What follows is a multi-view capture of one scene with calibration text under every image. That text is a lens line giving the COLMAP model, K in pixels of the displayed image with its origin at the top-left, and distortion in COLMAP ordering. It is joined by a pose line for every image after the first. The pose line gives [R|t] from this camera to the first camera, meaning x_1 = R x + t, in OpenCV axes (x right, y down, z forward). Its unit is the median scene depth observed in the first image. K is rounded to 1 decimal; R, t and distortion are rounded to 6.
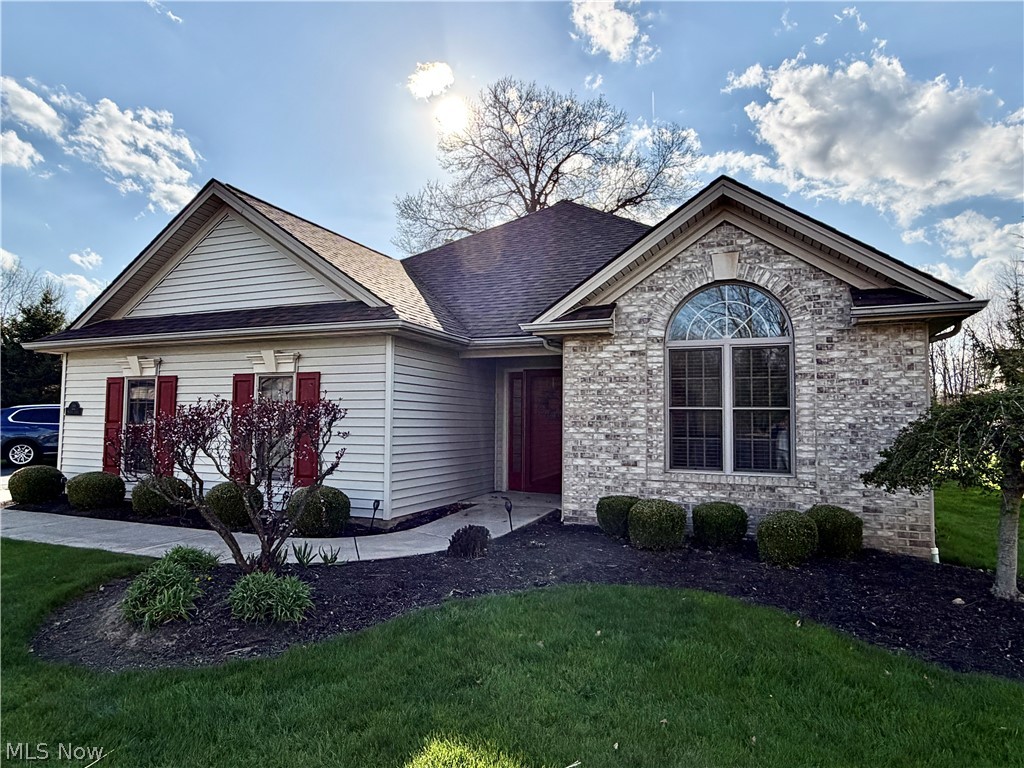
lens RADIAL K [[638.3, 0, 514.0], [0, 638.3, 385.8], [0, 0, 1]] dist [-0.005603, -0.001026]
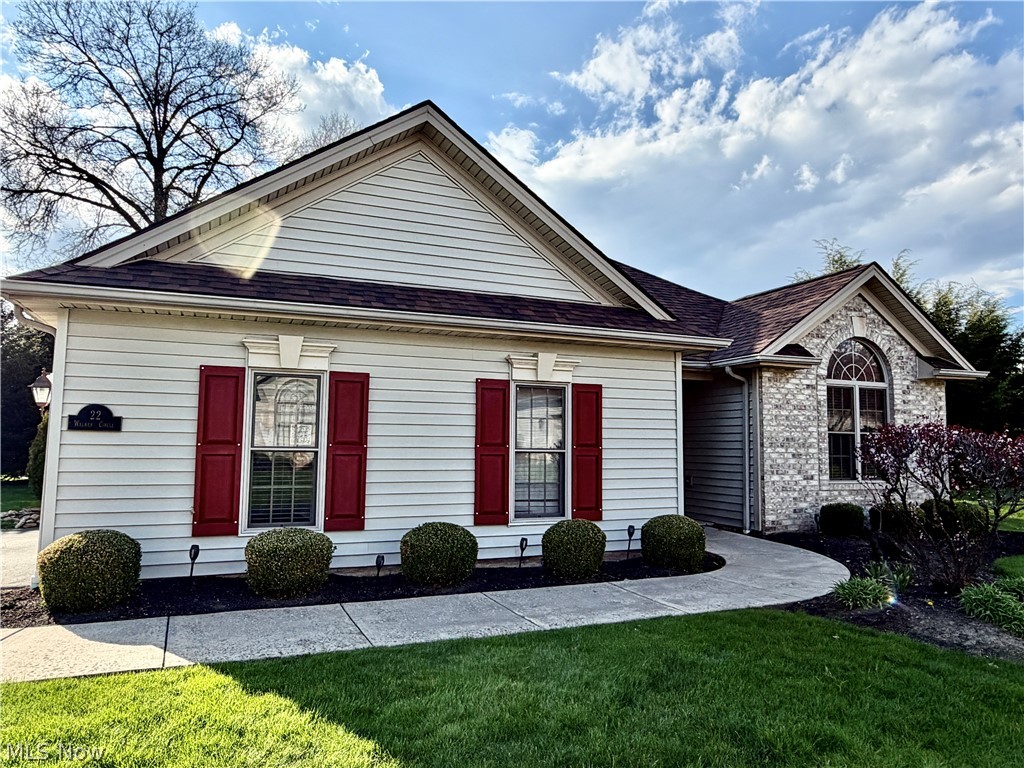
lens RADIAL K [[695.4, 0, 510.7], [0, 695.4, 383.1], [0, 0, 1]] dist [-0.007597, -0.001325]
pose [[0.697428, 0.058188, 0.714289, -1.149229], [-0.046475, 0.998273, -0.035944, 0.016039], [-0.715147, -0.008129, 0.698927, 0.476358]]
